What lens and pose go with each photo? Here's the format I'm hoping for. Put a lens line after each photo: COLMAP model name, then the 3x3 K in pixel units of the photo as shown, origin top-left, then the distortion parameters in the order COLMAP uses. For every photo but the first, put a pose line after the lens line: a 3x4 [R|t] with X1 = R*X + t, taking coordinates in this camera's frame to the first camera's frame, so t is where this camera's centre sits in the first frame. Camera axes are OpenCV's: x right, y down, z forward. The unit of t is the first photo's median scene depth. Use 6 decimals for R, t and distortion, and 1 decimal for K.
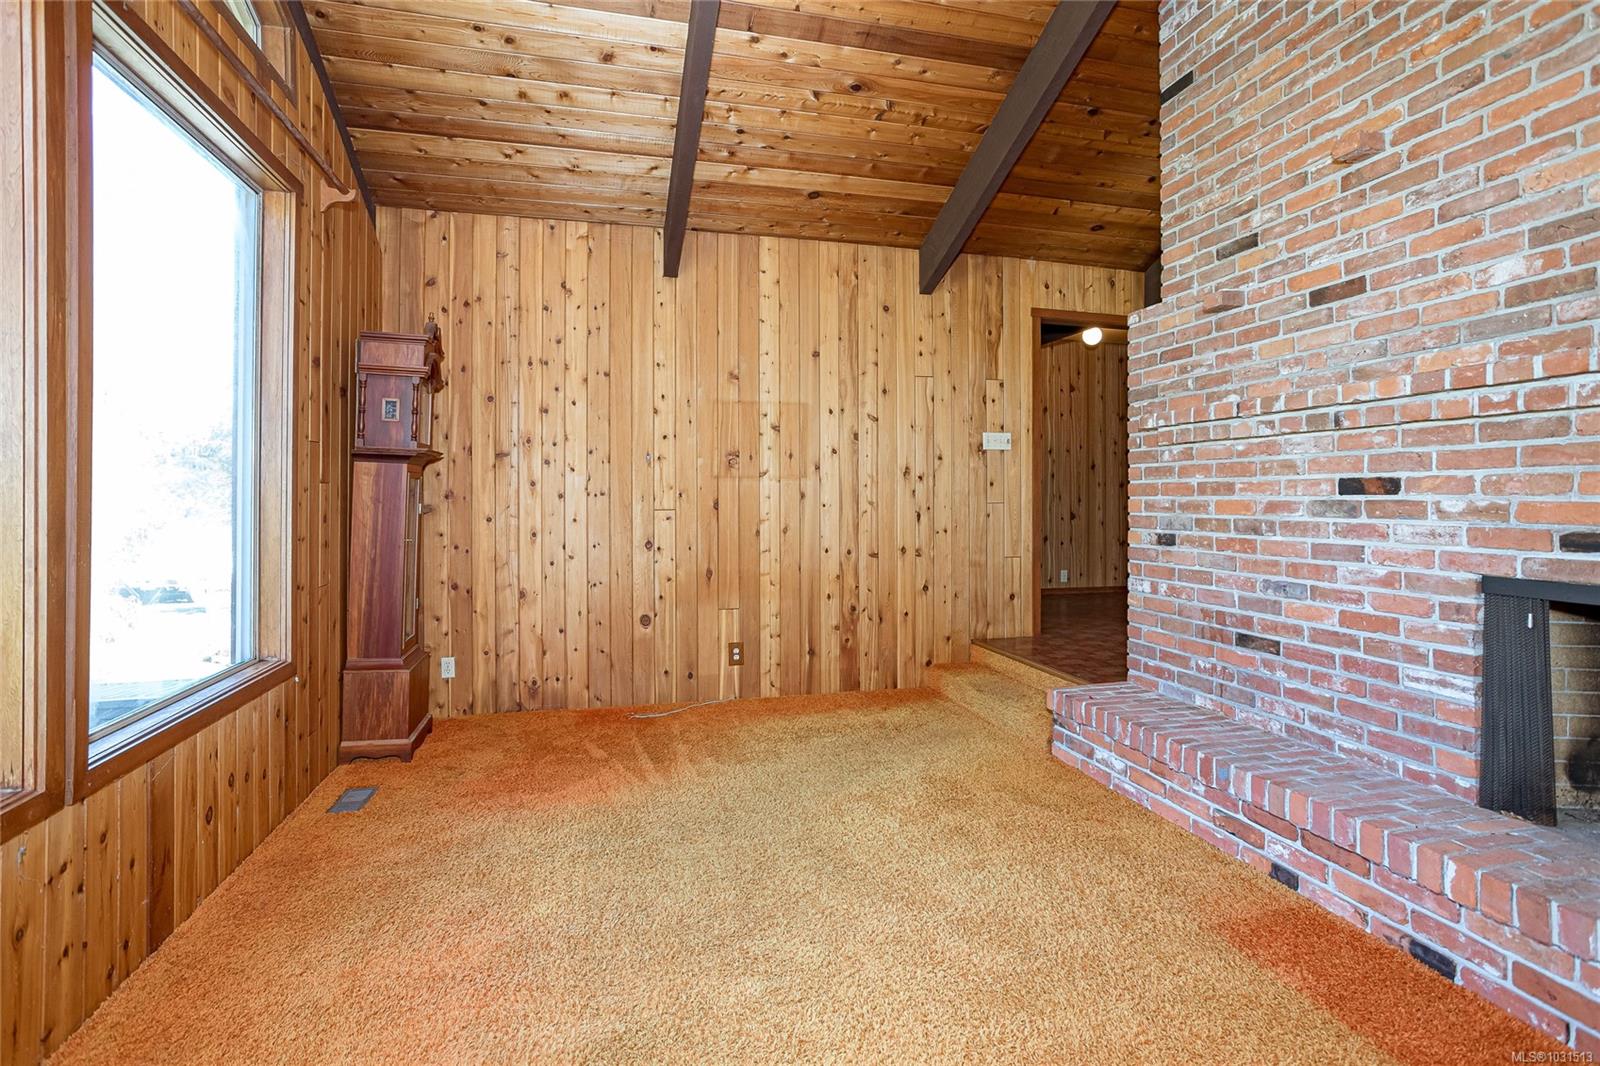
lens RADIAL K [[776.7, 0, 802.7], [0, 776.7, 501.3], [0, 0, 1]] dist [-0.040907, 0.023057]
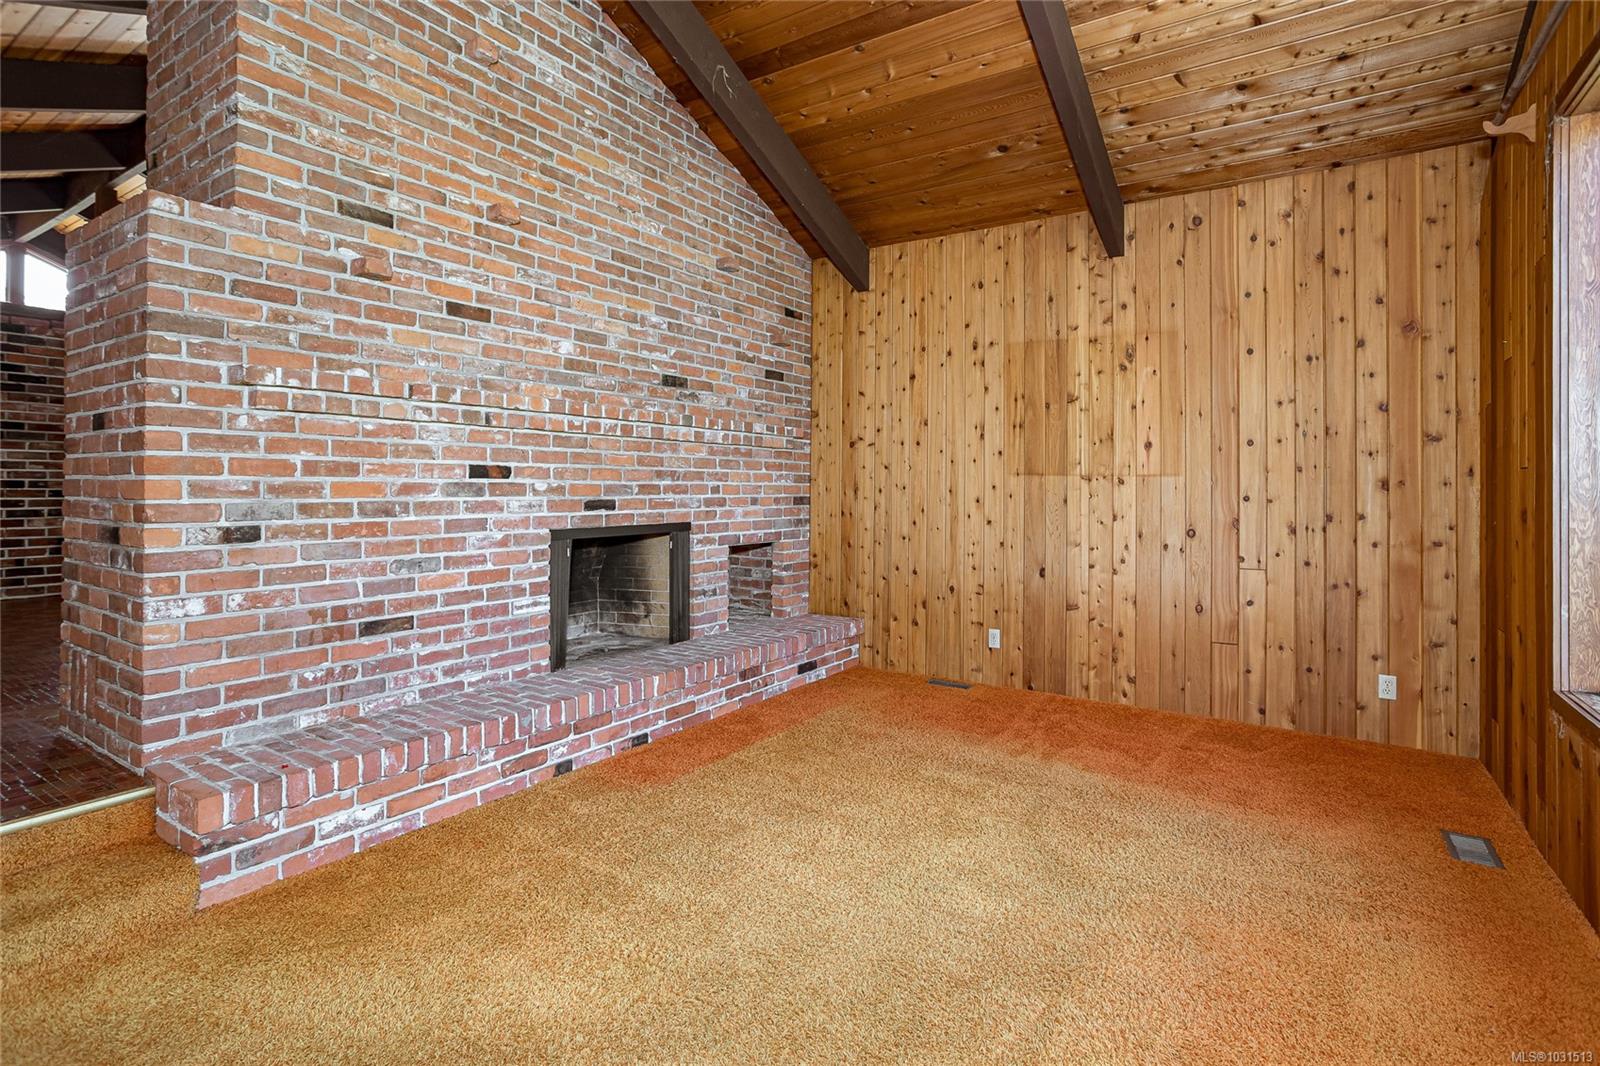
lens RADIAL K [[776.7, 0, 786.4], [0, 776.7, 481.0], [0, 0, 1]] dist [-0.040907, 0.023057]
pose [[-0.654770, -0.000865, 0.755827, -0.536993], [-0.004528, 0.999986, -0.002777, -0.002559], [-0.755814, -0.005241, -0.654765, 1.352445]]
